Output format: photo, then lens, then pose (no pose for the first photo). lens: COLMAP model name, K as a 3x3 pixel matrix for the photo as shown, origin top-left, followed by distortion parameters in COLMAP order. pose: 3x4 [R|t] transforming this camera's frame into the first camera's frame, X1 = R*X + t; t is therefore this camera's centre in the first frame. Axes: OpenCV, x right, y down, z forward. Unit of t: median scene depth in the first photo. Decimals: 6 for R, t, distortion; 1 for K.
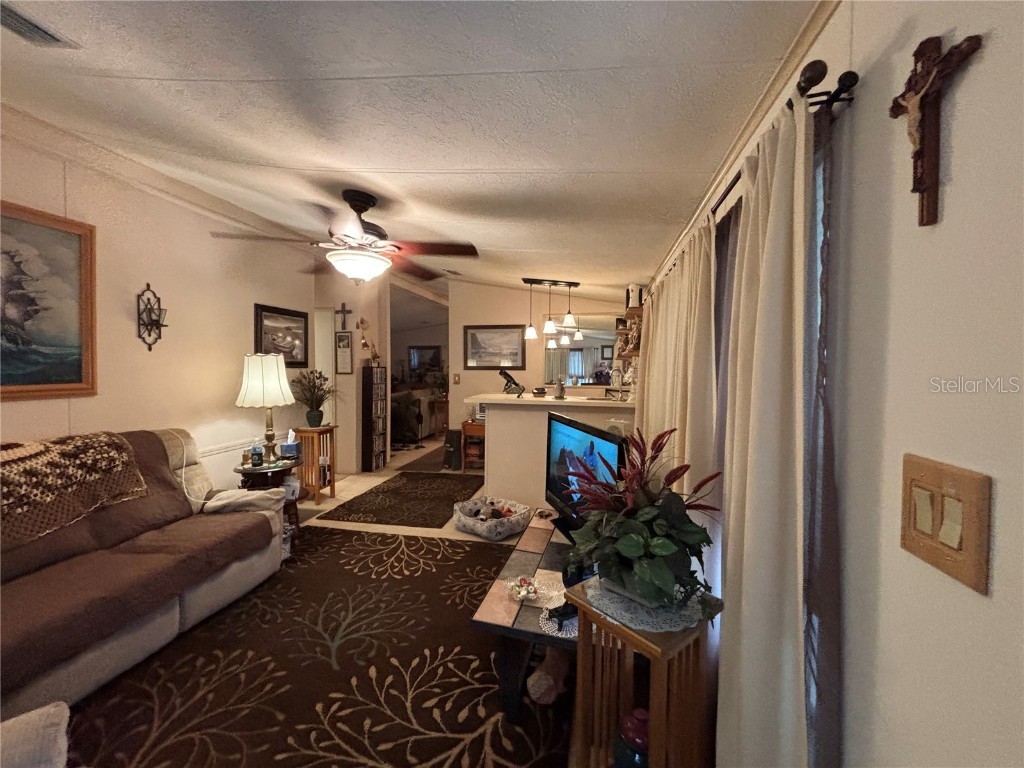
lens RADIAL K [[417.5, 0, 512.3], [0, 417.5, 376.3], [0, 0, 1]] dist [0.003093, 0.000900]
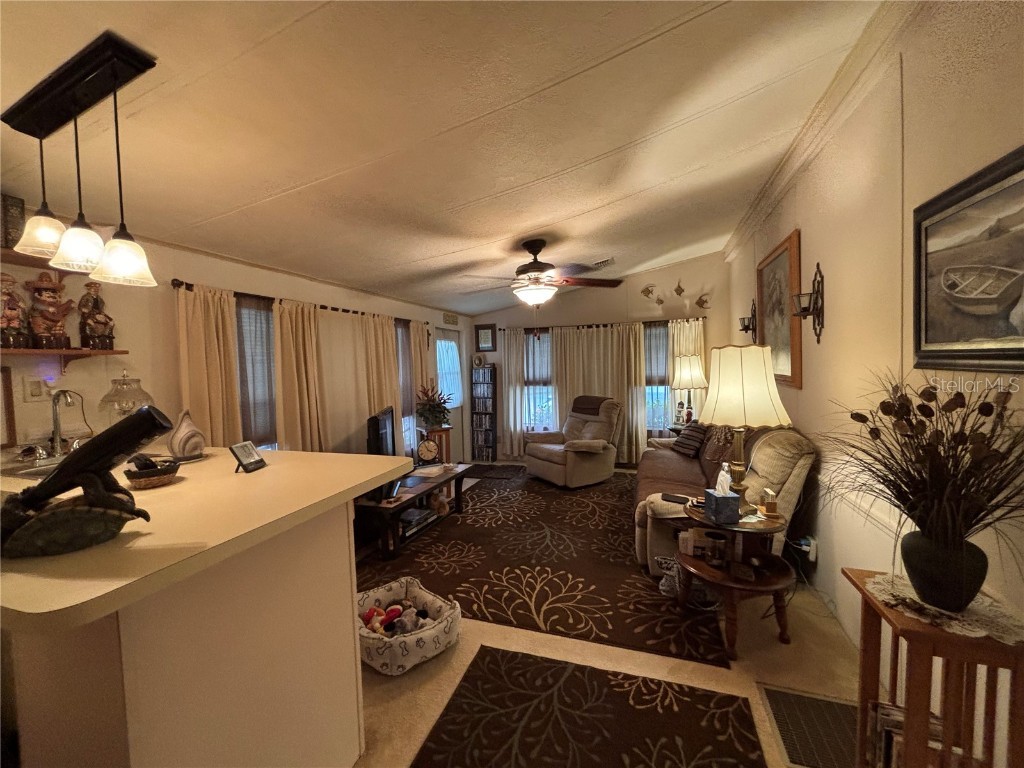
lens RADIAL K [[417.5, 0, 511.3], [0, 417.5, 376.9], [0, 0, 1]] dist [0.003093, 0.000900]
pose [[-0.991979, 0.021620, 0.124538, -0.517800], [0.029651, 0.997573, 0.062994, -0.093255], [-0.122874, 0.066181, -0.990213, 2.736731]]
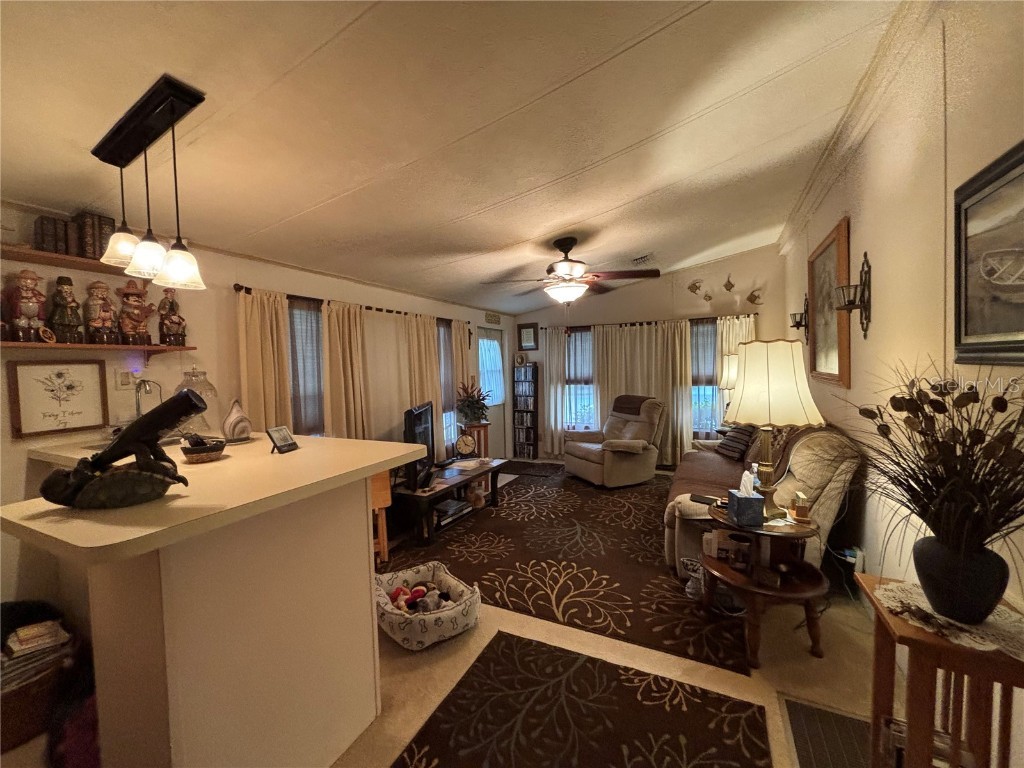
lens RADIAL K [[417.5, 0, 511.0], [0, 417.5, 376.8], [0, 0, 1]] dist [0.003093, 0.000900]
pose [[-0.967489, 0.013559, 0.252547, -0.611899], [0.029296, 0.997848, 0.058658, -0.079698], [-0.251209, 0.064150, -0.965805, 2.752255]]
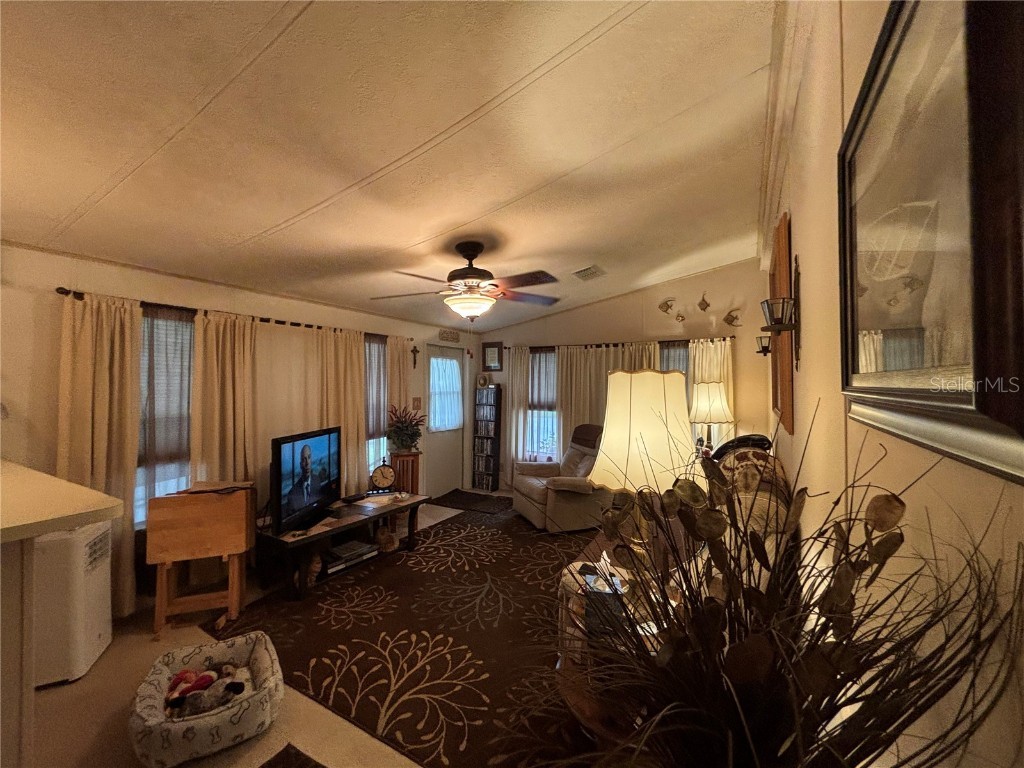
lens RADIAL K [[417.5, 0, 510.0], [0, 417.5, 378.6], [0, 0, 1]] dist [0.003093, 0.000900]
pose [[-0.951020, -0.002724, 0.309118, -0.960866], [0.002475, 0.999862, 0.016427, -0.087002], [-0.309120, 0.016387, -0.950882, 2.392281]]
